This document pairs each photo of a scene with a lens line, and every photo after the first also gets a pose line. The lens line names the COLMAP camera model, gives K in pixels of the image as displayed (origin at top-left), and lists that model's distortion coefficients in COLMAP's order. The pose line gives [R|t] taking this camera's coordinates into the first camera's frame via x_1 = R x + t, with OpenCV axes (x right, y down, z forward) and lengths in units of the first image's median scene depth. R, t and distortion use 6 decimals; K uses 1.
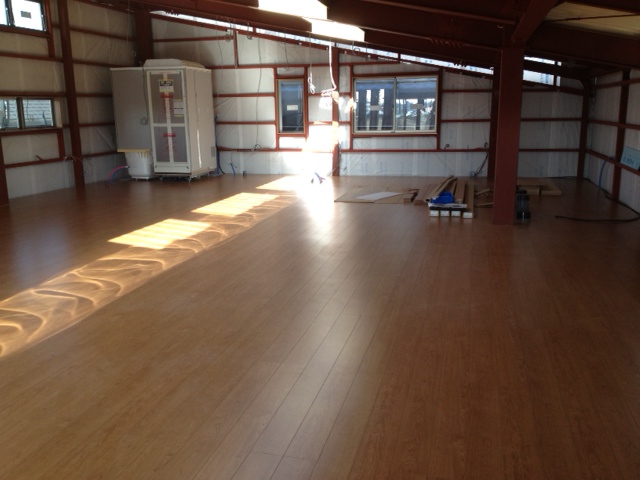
lens RADIAL K [[638.1, 0, 321.6], [0, 638.1, 240.7], [0, 0, 1]] dist [0.016672, 0.000000]
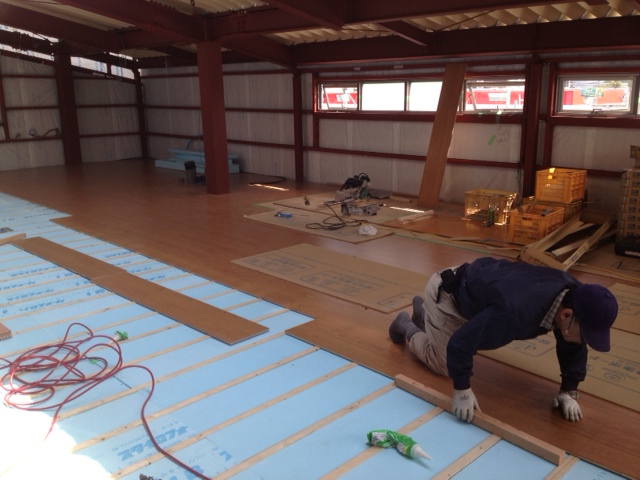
lens RADIAL K [[638.1, 0, 321.2], [0, 638.1, 240.7], [0, 0, 1]] dist [0.016672, 0.000000]
pose [[0.553469, -0.187070, 0.811589, -0.353689], [0.173507, 0.978967, 0.107326, -0.021627], [-0.814597, 0.081415, 0.574286, 0.116608]]
